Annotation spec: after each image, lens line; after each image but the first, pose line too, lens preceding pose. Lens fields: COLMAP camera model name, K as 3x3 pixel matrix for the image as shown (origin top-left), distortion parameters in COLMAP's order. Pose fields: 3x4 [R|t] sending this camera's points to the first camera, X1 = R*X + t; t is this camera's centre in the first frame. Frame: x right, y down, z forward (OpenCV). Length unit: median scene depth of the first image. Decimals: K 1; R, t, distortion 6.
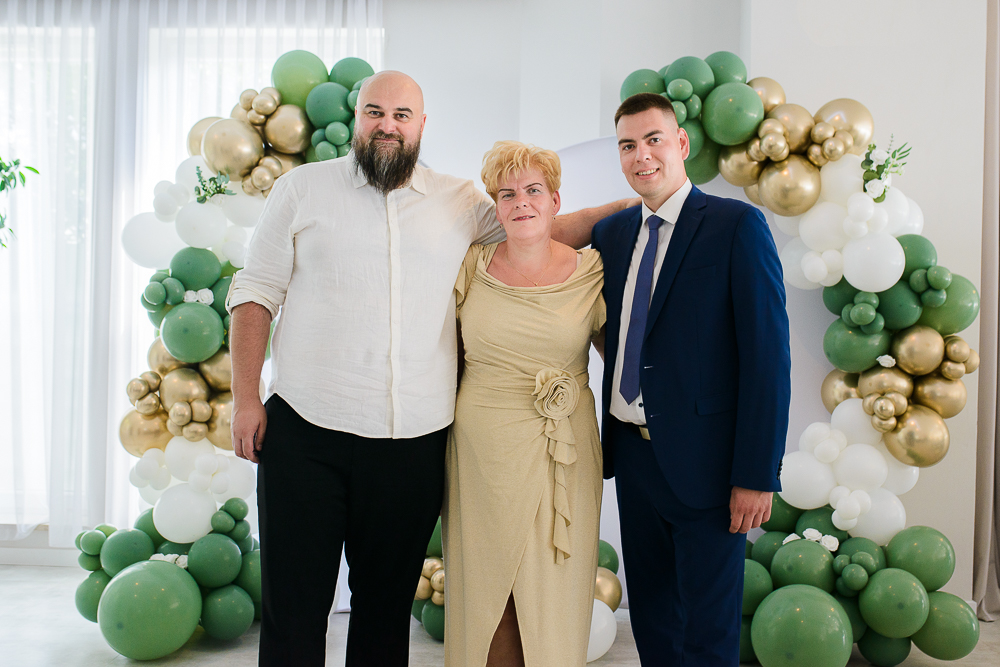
lens RADIAL K [[1047.8, 0, 529.6], [0, 1047.8, 322.7], [0, 0, 1]] dist [-0.015287, 0.016201]
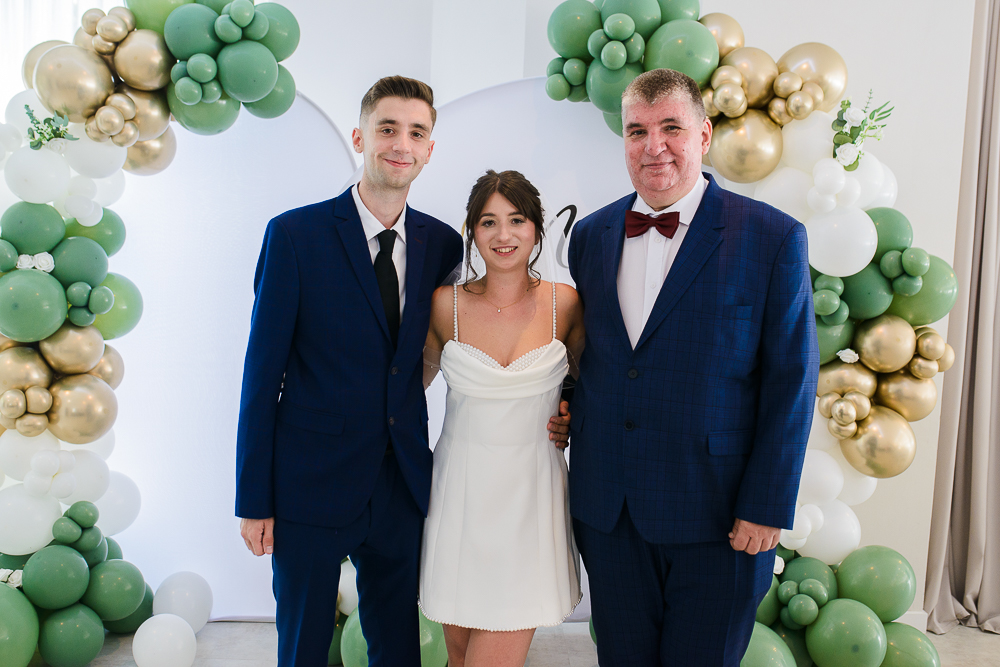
lens RADIAL K [[1020.6, 0, 502.3], [0, 1020.6, 317.6], [0, 0, 1]] dist [-0.018514, 0.032200]
pose [[0.998926, 0.018233, 0.042591, 0.020828], [-0.021891, 0.995962, 0.087071, -0.061005], [-0.040832, -0.087910, 0.995291, 0.180570]]
